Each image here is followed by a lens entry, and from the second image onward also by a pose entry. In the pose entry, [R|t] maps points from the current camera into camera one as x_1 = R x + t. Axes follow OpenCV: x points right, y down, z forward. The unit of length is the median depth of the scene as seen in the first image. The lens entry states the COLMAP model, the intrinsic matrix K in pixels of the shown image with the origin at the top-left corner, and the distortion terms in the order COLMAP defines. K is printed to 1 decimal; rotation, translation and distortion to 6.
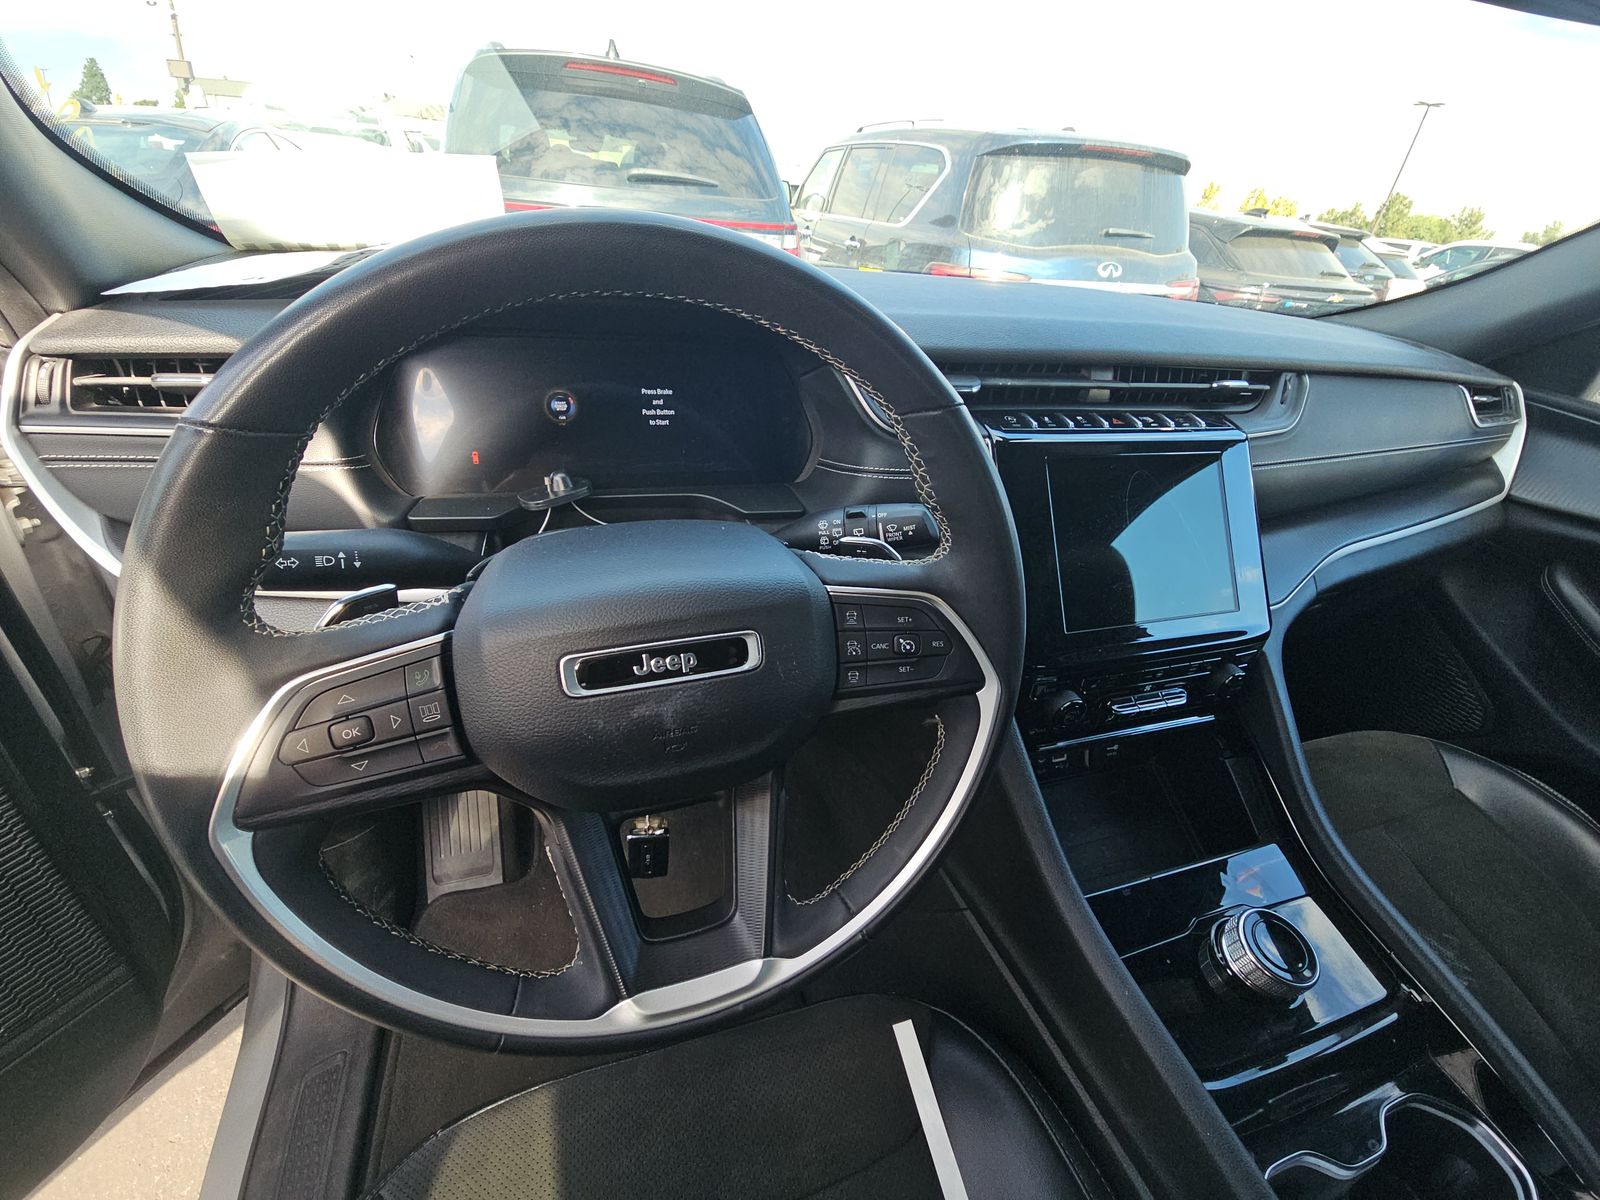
lens RADIAL K [[654.3, 0, 801.6], [0, 654.3, 601.5], [0, 0, 1]] dist [-0.002552, -0.000867]
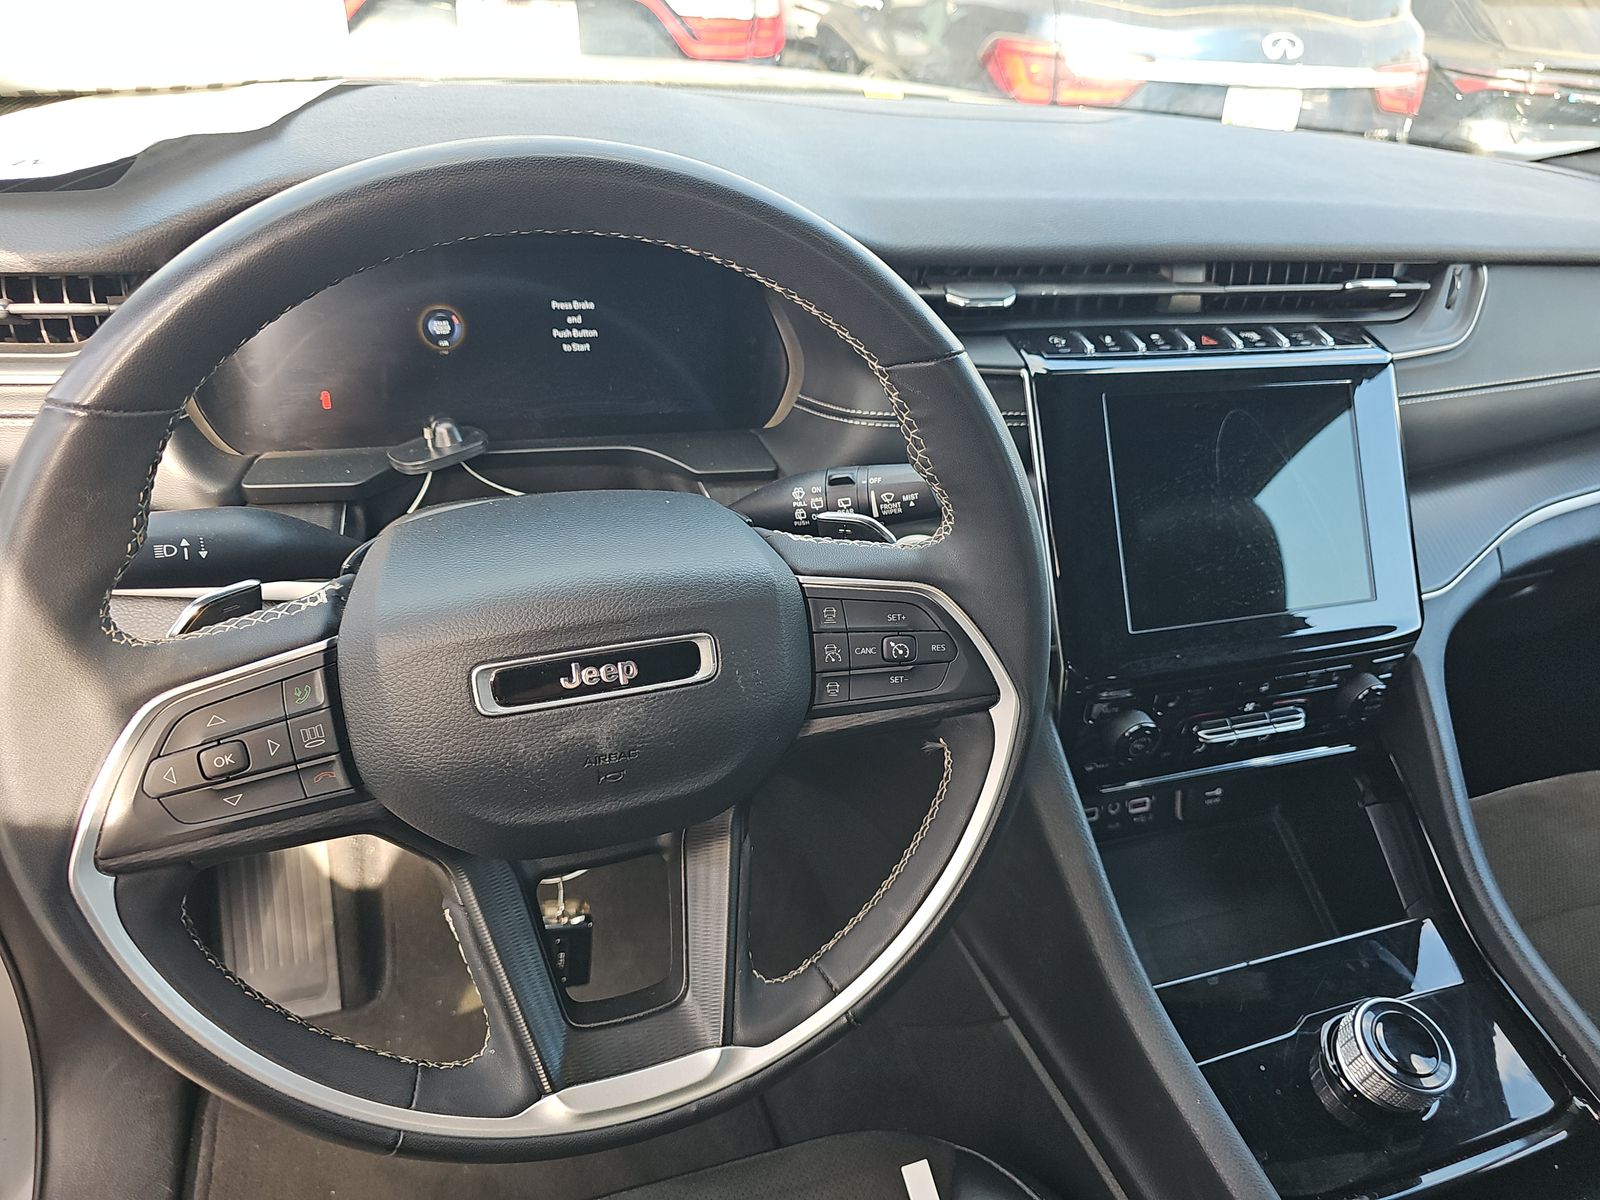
lens RADIAL K [[1071.1, 0, 806.8], [0, 1071.1, 586.8], [0, 0, 1]] dist [0.031405, -0.002598]
pose [[0.999885, -0.007634, 0.013113, 0.023939], [0.007583, 0.999963, 0.003968, -0.012504], [-0.013143, -0.003868, 0.999906, -0.233127]]
